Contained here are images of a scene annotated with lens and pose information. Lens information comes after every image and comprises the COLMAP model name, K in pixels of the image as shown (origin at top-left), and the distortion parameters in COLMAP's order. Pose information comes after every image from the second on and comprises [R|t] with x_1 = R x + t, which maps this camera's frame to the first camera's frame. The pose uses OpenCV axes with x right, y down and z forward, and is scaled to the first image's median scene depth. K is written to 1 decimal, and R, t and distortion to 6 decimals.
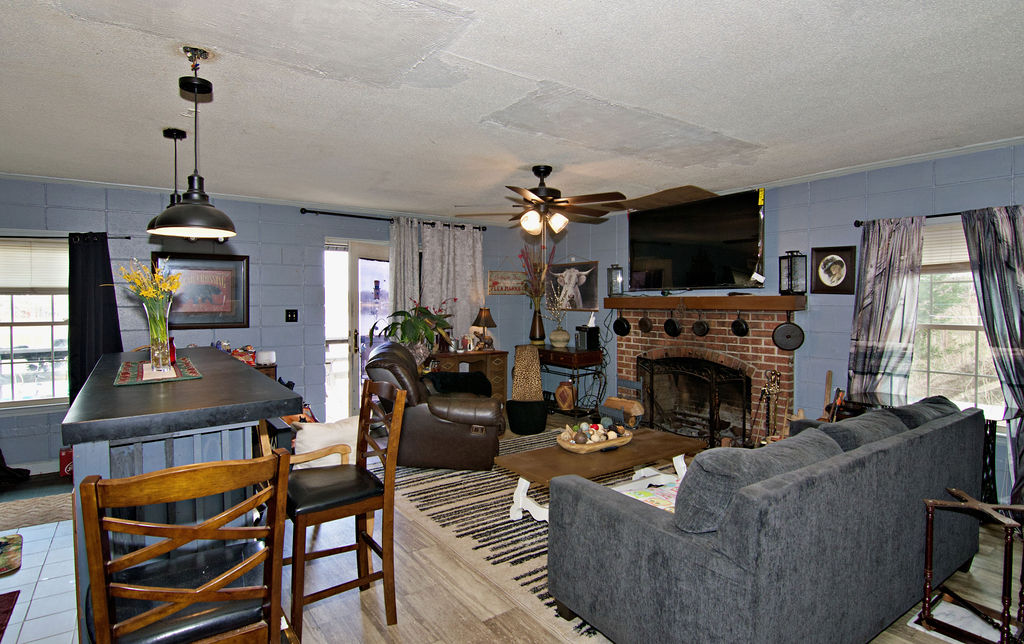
lens RADIAL K [[516.6, 0, 510.7], [0, 516.6, 310.7], [0, 0, 1]] dist [-0.034625, -0.000195]
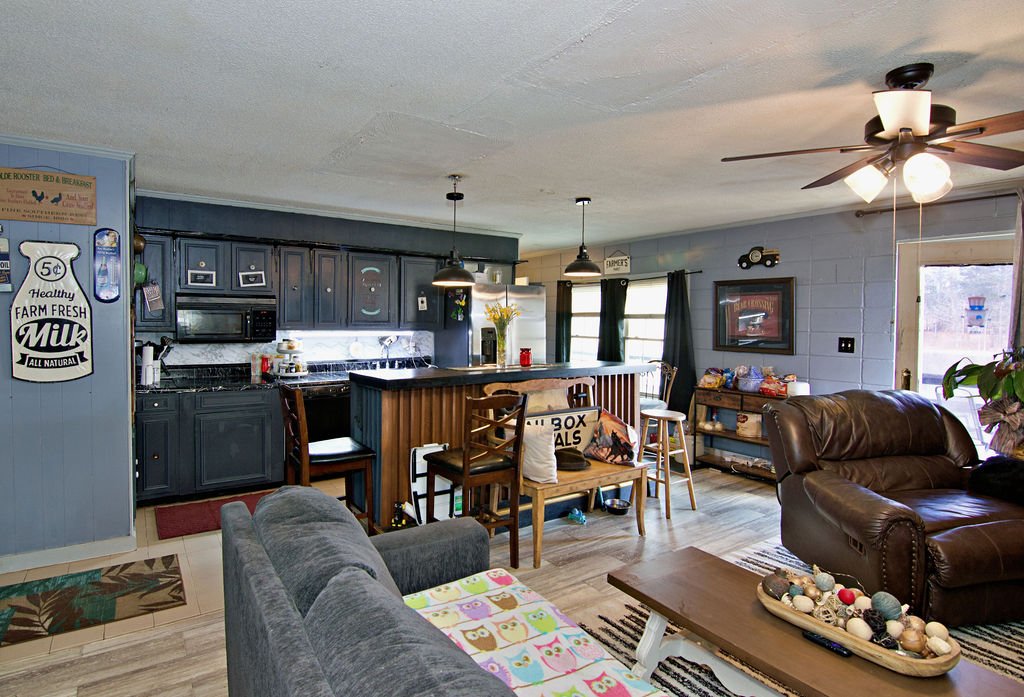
lens RADIAL K [[558.2, 0, 511.5], [0, 558.2, 324.4], [0, 0, 1]] dist [0.001705, 0.000312]
pose [[-0.031695, 0.011808, -0.999428, 0.641093], [-0.030057, 0.999467, 0.012761, -0.024237], [0.999046, 0.030444, -0.031323, 0.641036]]
